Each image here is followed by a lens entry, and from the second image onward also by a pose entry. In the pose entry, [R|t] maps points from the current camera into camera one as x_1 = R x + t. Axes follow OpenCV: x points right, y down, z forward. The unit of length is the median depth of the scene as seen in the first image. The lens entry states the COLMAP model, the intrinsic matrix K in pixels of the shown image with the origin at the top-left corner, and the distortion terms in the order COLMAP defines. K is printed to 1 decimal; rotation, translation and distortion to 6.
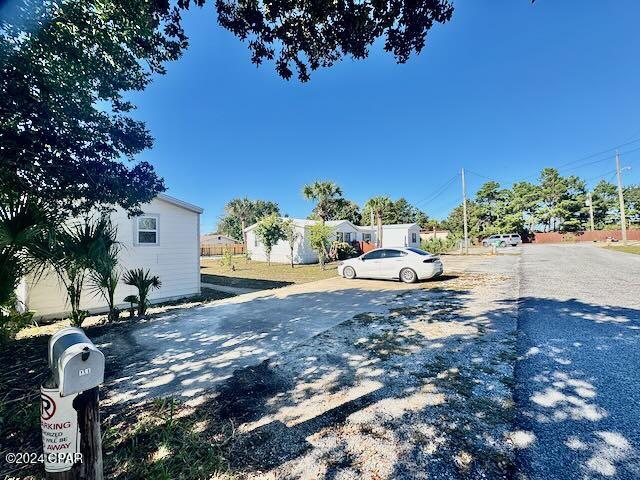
lens RADIAL K [[261.5, 0, 311.6], [0, 261.5, 233.4], [0, 0, 1]] dist [0.000222, -0.000009]
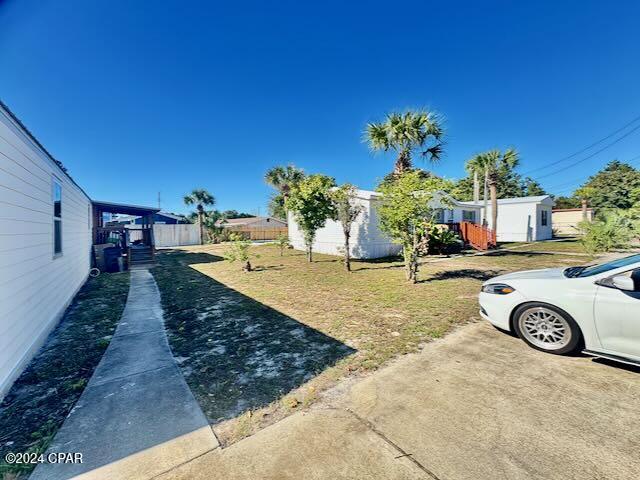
lens RADIAL K [[261.5, 0, 311.6], [0, 261.5, 233.4], [0, 0, 1]] dist [0.000222, -0.000009]
pose [[0.973496, 0.011632, -0.228408, -0.020639], [0.002593, 0.998080, 0.061879, 0.018854], [0.228689, -0.060831, 0.971597, 0.394735]]
